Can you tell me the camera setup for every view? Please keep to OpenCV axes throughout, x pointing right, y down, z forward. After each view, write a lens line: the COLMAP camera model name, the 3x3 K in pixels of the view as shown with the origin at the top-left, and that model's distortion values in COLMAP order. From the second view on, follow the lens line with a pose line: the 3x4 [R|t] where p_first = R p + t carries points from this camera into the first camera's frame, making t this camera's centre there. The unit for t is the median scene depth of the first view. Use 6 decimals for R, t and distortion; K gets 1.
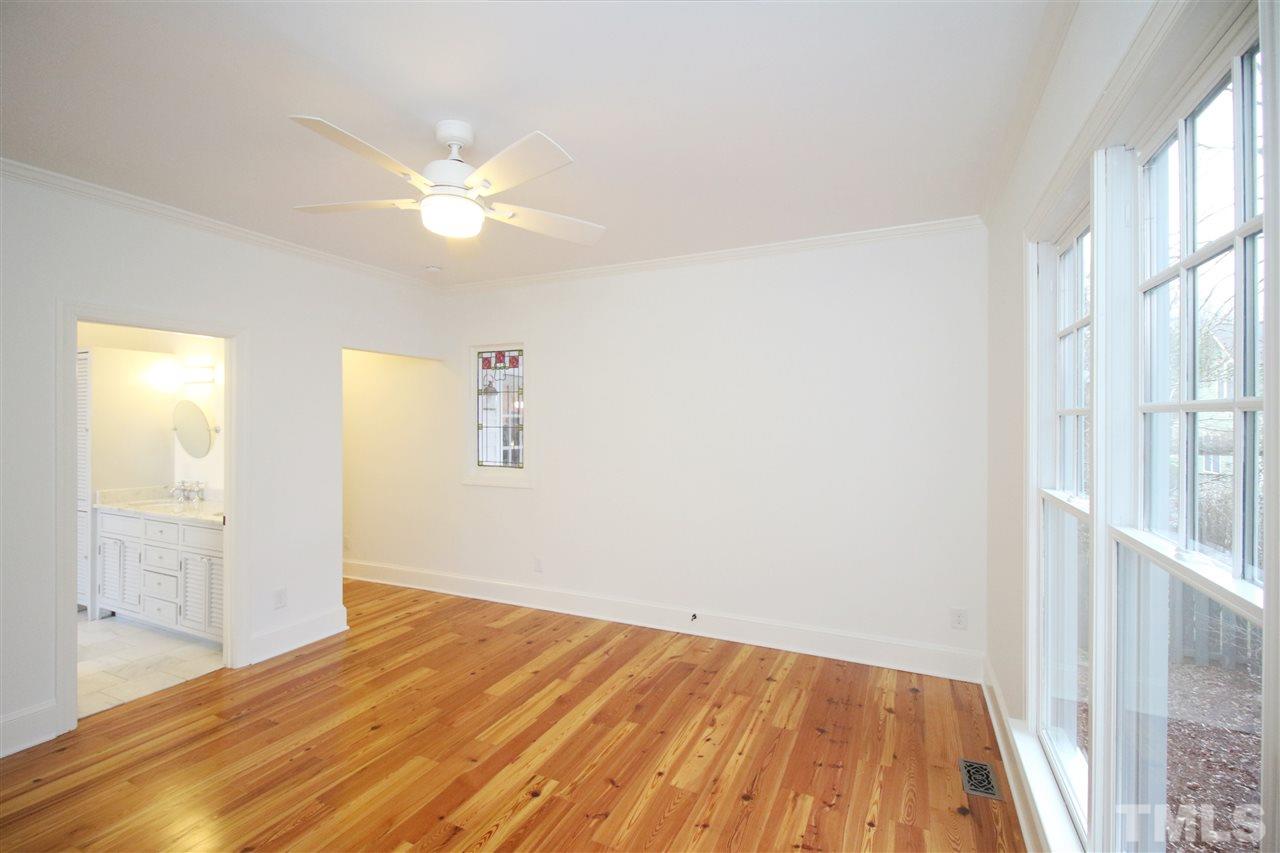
lens RADIAL K [[585.5, 0, 636.1], [0, 585.5, 409.8], [0, 0, 1]] dist [-0.003508, -0.000844]
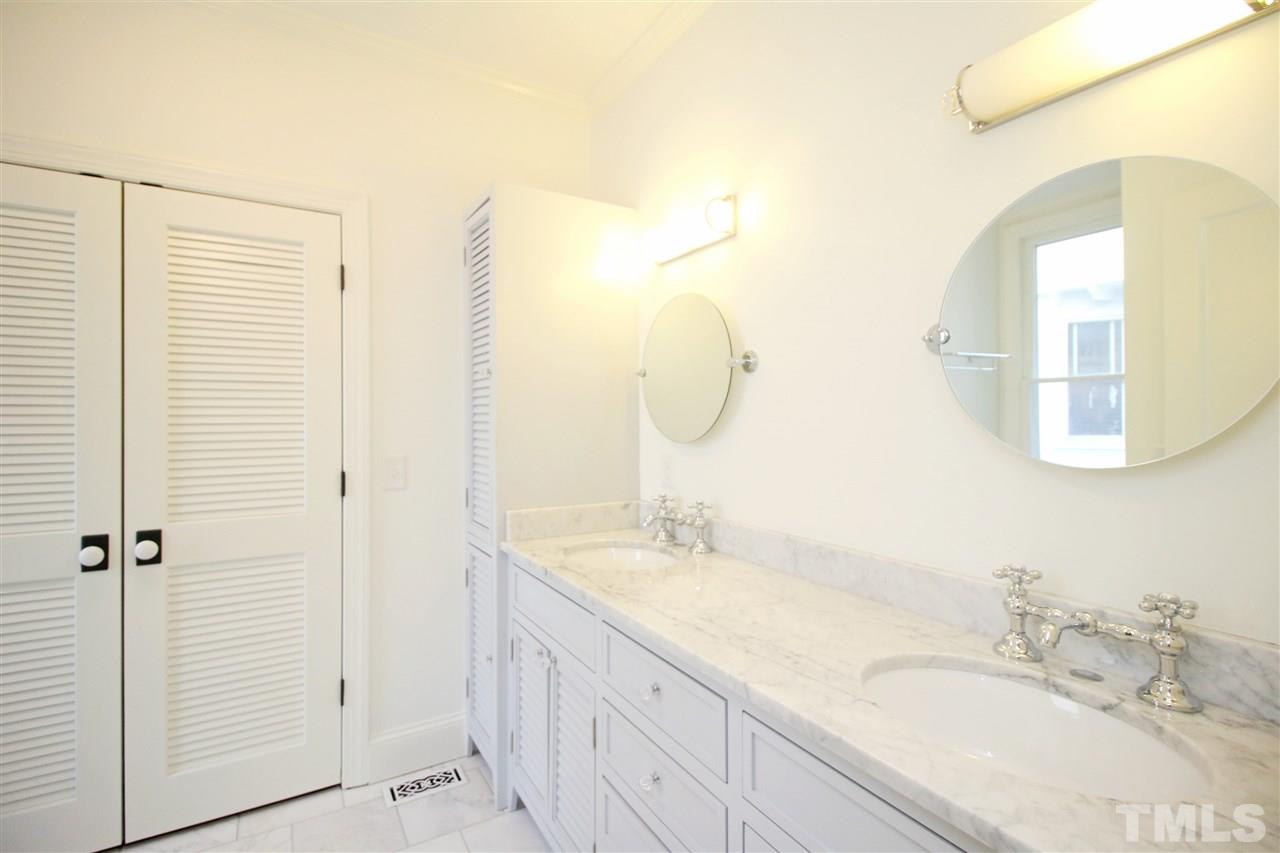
lens RADIAL K [[585.5, 0, 636.1], [0, 585.5, 409.8], [0, 0, 1]] dist [-0.003508, -0.000844]
pose [[0.838784, -0.010007, -0.544372, -0.588284], [0.011276, 0.999936, -0.001006, 0.063283], [0.544347, -0.005294, 0.838843, 0.667612]]
